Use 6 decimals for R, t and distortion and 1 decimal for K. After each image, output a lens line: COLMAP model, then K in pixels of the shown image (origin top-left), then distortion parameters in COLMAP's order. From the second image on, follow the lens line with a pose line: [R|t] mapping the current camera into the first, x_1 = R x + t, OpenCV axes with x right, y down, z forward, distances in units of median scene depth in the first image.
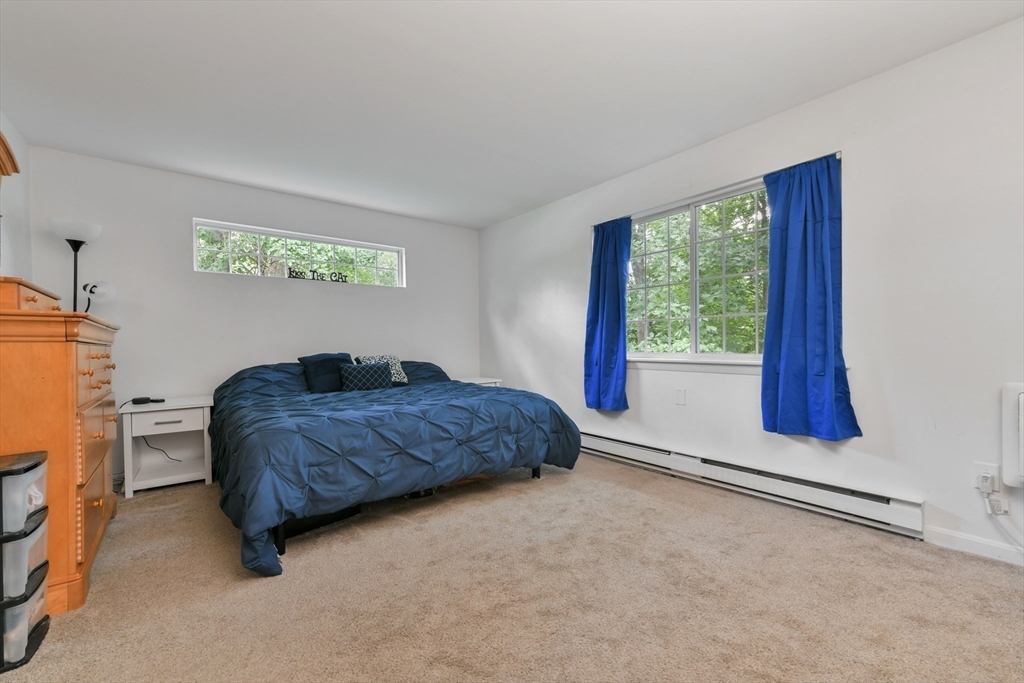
lens RADIAL K [[411.2, 0, 517.3], [0, 411.2, 346.7], [0, 0, 1]] dist [-0.002899, 0.000776]
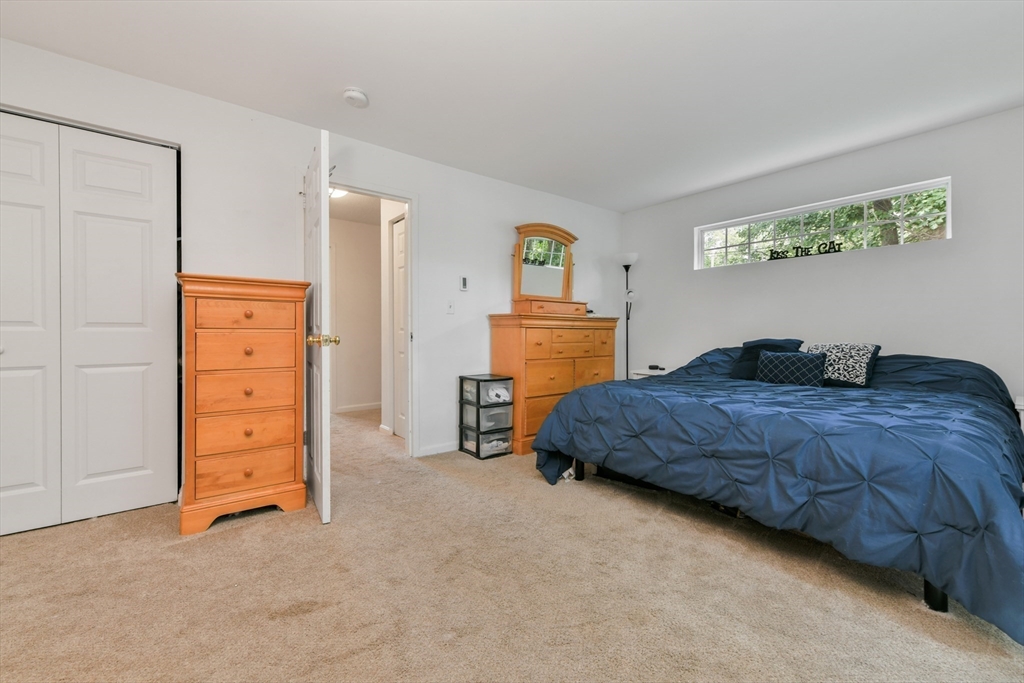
lens RADIAL K [[411.2, 0, 517.2], [0, 411.2, 332.0], [0, 0, 1]] dist [-0.002899, 0.000776]
pose [[0.010572, 0.013249, -0.999856, 0.616404], [-0.007326, 0.999886, 0.013172, -0.009816], [0.999917, 0.007186, 0.010668, 0.591174]]
